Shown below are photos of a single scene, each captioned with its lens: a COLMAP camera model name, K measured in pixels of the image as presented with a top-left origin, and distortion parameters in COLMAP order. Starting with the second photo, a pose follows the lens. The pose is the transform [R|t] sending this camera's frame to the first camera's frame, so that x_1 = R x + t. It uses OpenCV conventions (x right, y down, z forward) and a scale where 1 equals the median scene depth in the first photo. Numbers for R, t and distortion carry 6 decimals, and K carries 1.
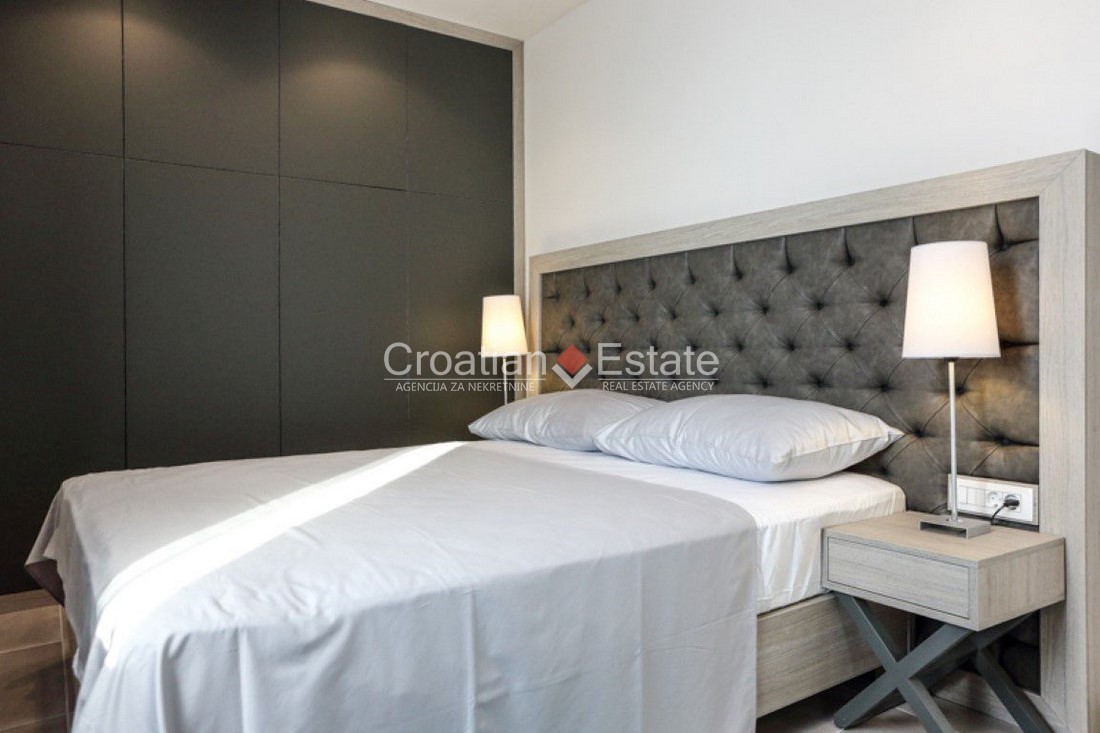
lens RADIAL K [[715.7, 0, 550.0], [0, 715.7, 366.5], [0, 0, 1]] dist [-0.038240, 0.003267]
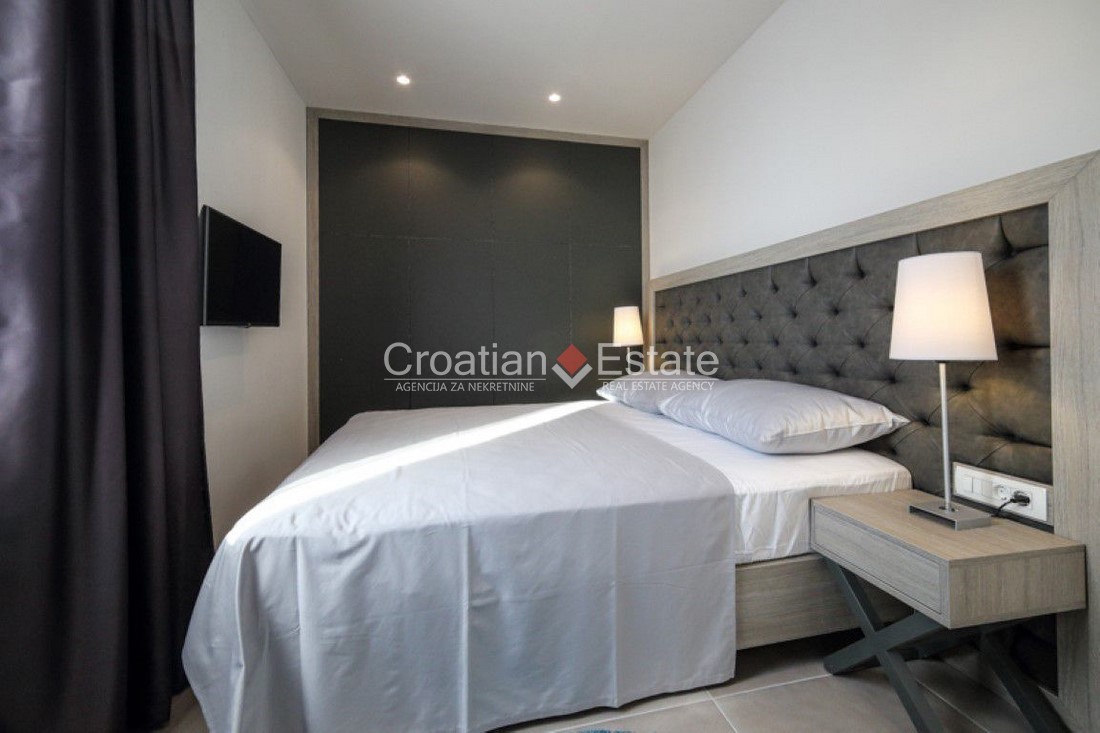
lens RADIAL K [[423.9, 0, 552.8], [0, 423.9, 341.1], [0, 0, 1]] dist [0.001658, -0.003397]
pose [[0.936301, 0.000235, -0.351198, 0.230093], [-0.003883, 0.999946, -0.009683, -0.031602], [0.351177, 0.010430, 0.936251, 0.171157]]
